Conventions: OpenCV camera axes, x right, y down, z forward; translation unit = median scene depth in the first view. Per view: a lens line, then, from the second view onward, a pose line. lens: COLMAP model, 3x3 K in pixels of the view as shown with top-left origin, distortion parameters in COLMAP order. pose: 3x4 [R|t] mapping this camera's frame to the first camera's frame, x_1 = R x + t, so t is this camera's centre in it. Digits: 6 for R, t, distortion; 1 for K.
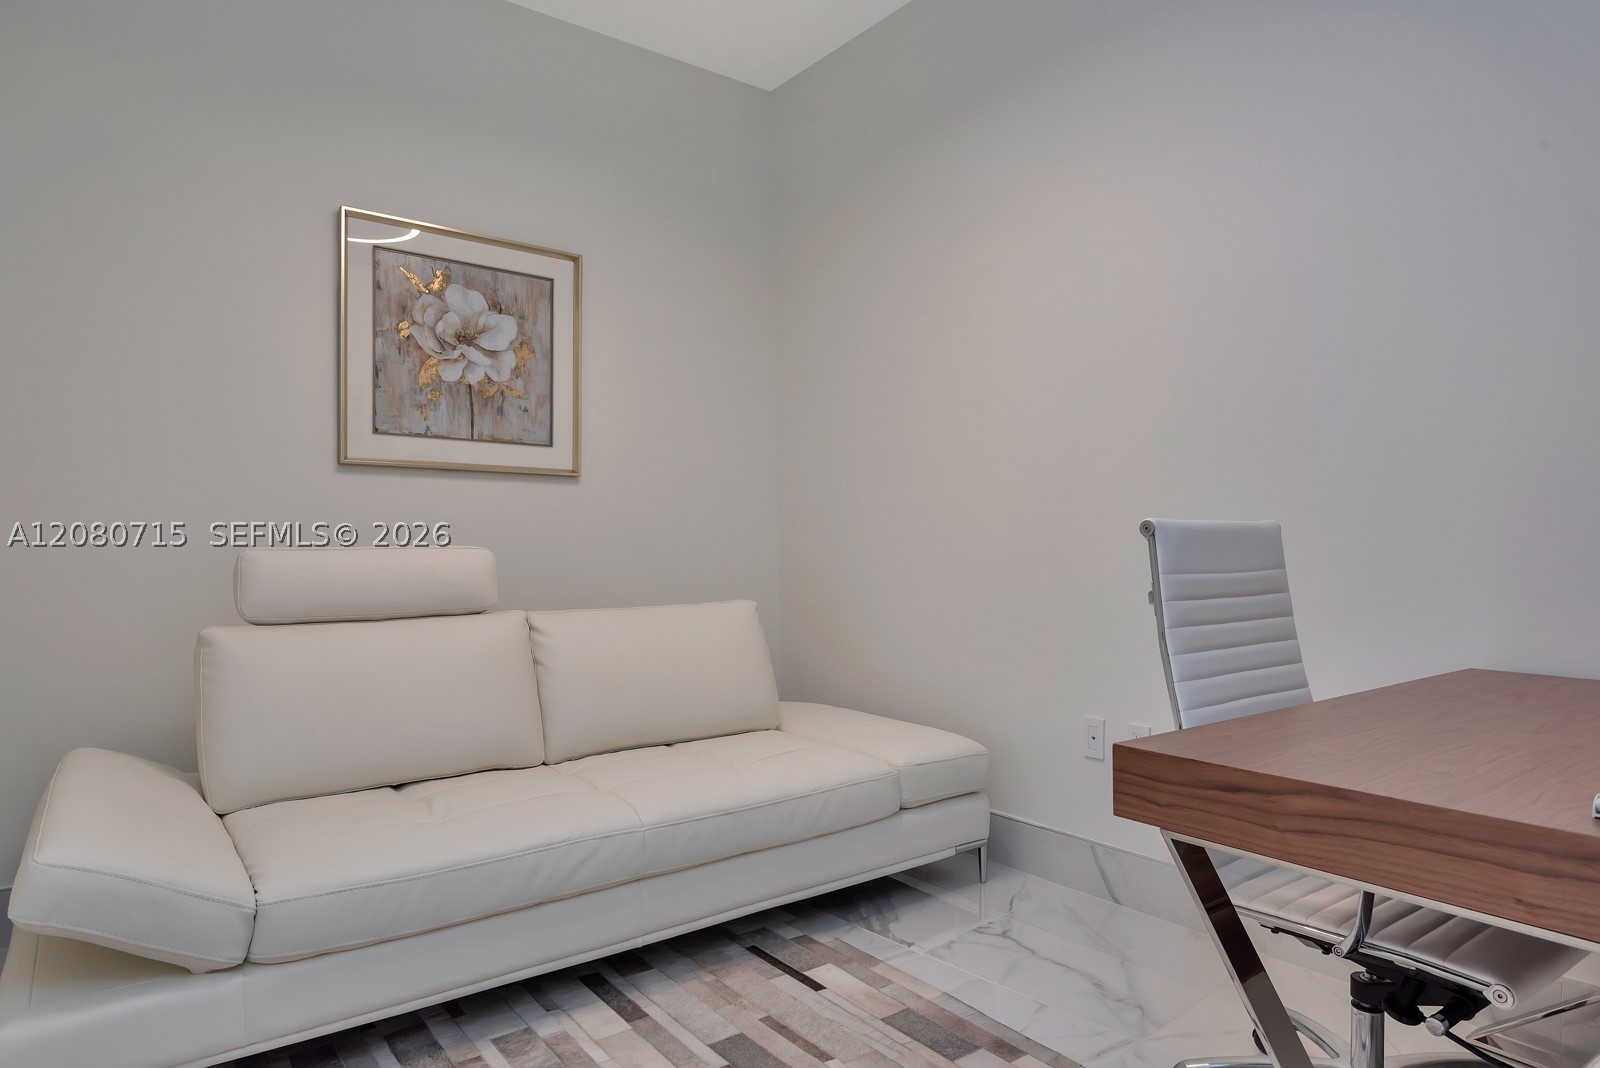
lens RADIAL K [[1000.2, 0, 800.1], [0, 1000.2, 551.4], [0, 0, 1]] dist [0.058183, -0.045623]
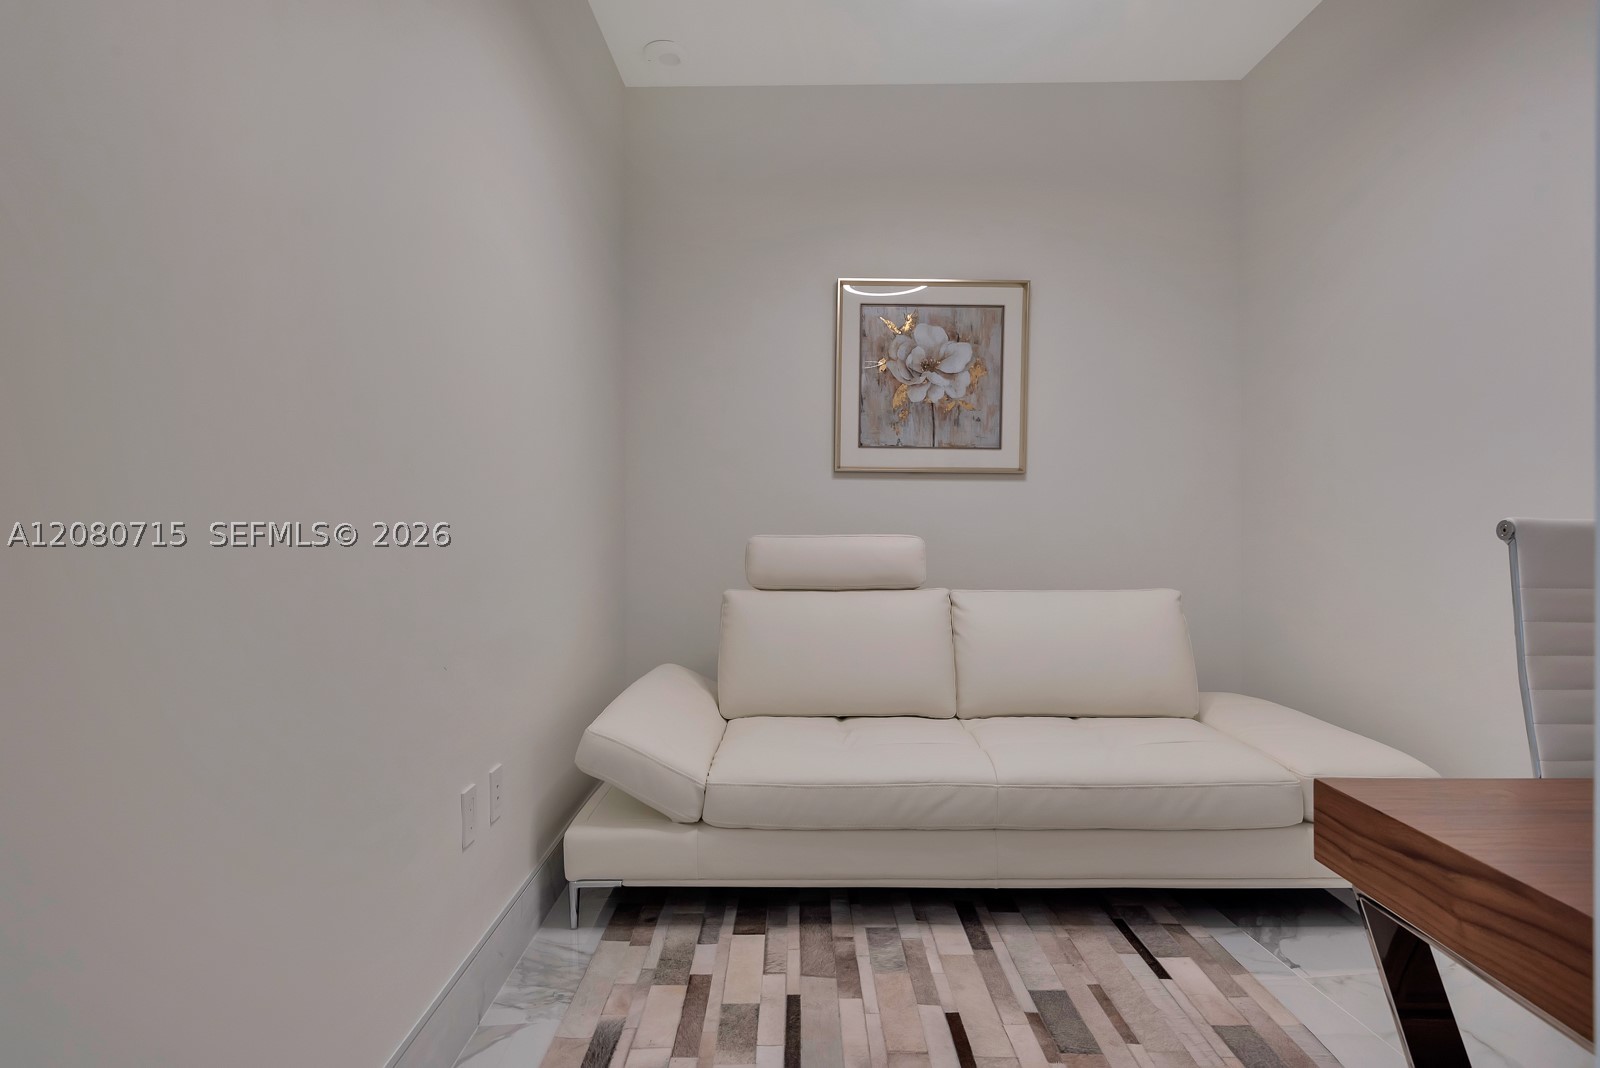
lens RADIAL K [[871.8, 0, 797.6], [0, 871.8, 530.1], [0, 0, 1]] dist [0.053201, -0.031777]
pose [[0.794665, 0.008447, -0.606990, 0.203591], [-0.008623, 0.999959, 0.002627, -0.011799], [0.606988, 0.003146, 0.794705, 0.051940]]
